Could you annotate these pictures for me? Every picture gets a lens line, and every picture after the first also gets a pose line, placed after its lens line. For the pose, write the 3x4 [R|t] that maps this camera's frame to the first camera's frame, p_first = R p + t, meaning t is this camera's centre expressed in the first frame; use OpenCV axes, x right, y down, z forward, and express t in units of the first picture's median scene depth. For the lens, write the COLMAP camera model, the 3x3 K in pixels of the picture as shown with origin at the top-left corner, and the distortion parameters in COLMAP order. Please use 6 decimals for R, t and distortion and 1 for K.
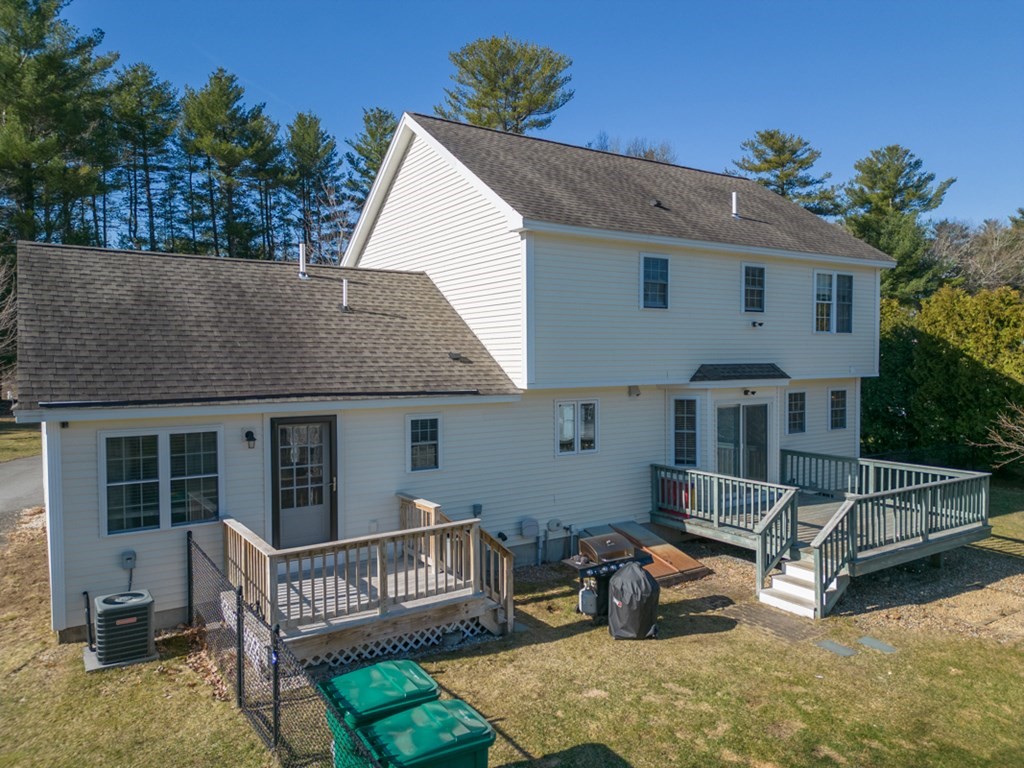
lens RADIAL K [[715.5, 0, 510.7], [0, 715.5, 381.9], [0, 0, 1]] dist [0.059368, -0.046533]
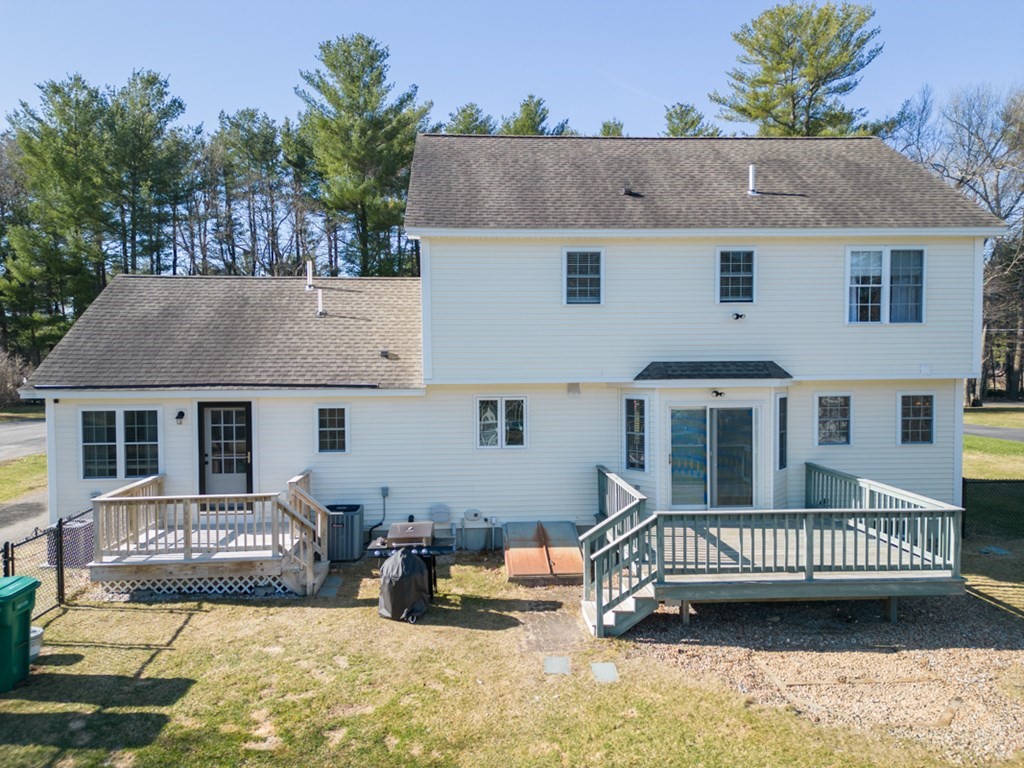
lens RADIAL K [[715.5, 0, 512.2], [0, 715.5, 381.1], [0, 0, 1]] dist [0.059368, -0.046533]
pose [[0.869985, 0.016472, -0.492803, 0.679225], [-0.014785, 0.999864, 0.007318, -0.004329], [0.492857, 0.000919, 0.870110, 0.129602]]
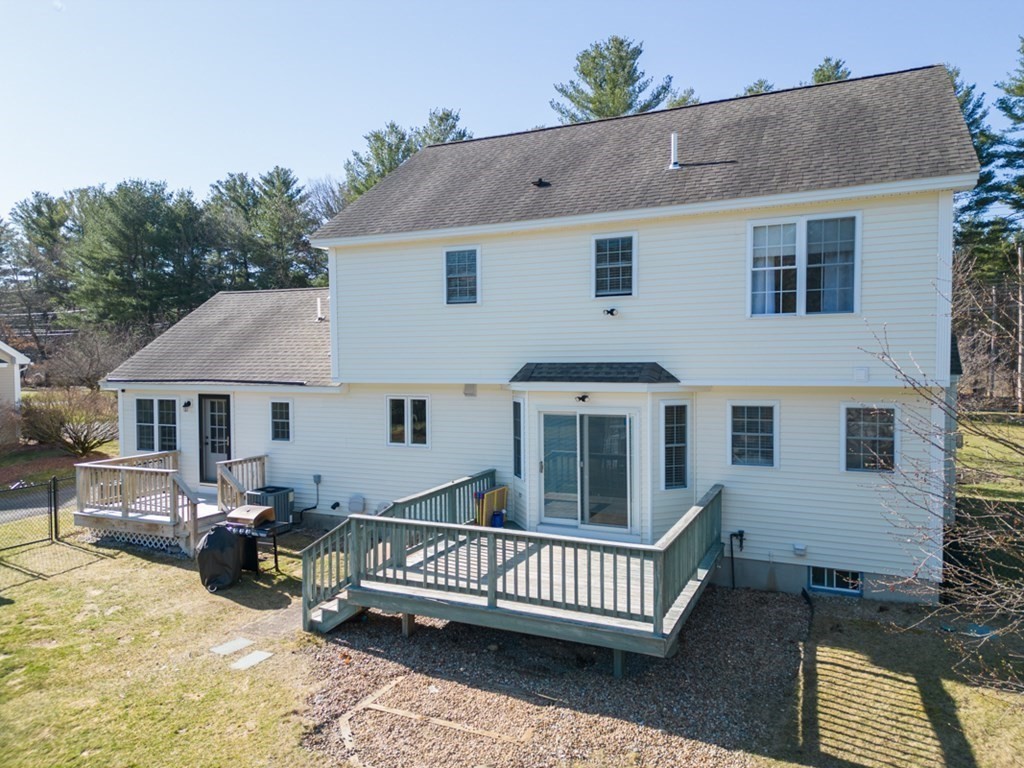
lens RADIAL K [[715.5, 0, 513.3], [0, 715.5, 384.1], [0, 0, 1]] dist [0.059368, -0.046533]
pose [[0.530115, 0.033250, -0.847274, 1.192562], [-0.023674, 0.999422, 0.024408, -0.023585], [0.847595, 0.007120, 0.530595, 0.634839]]
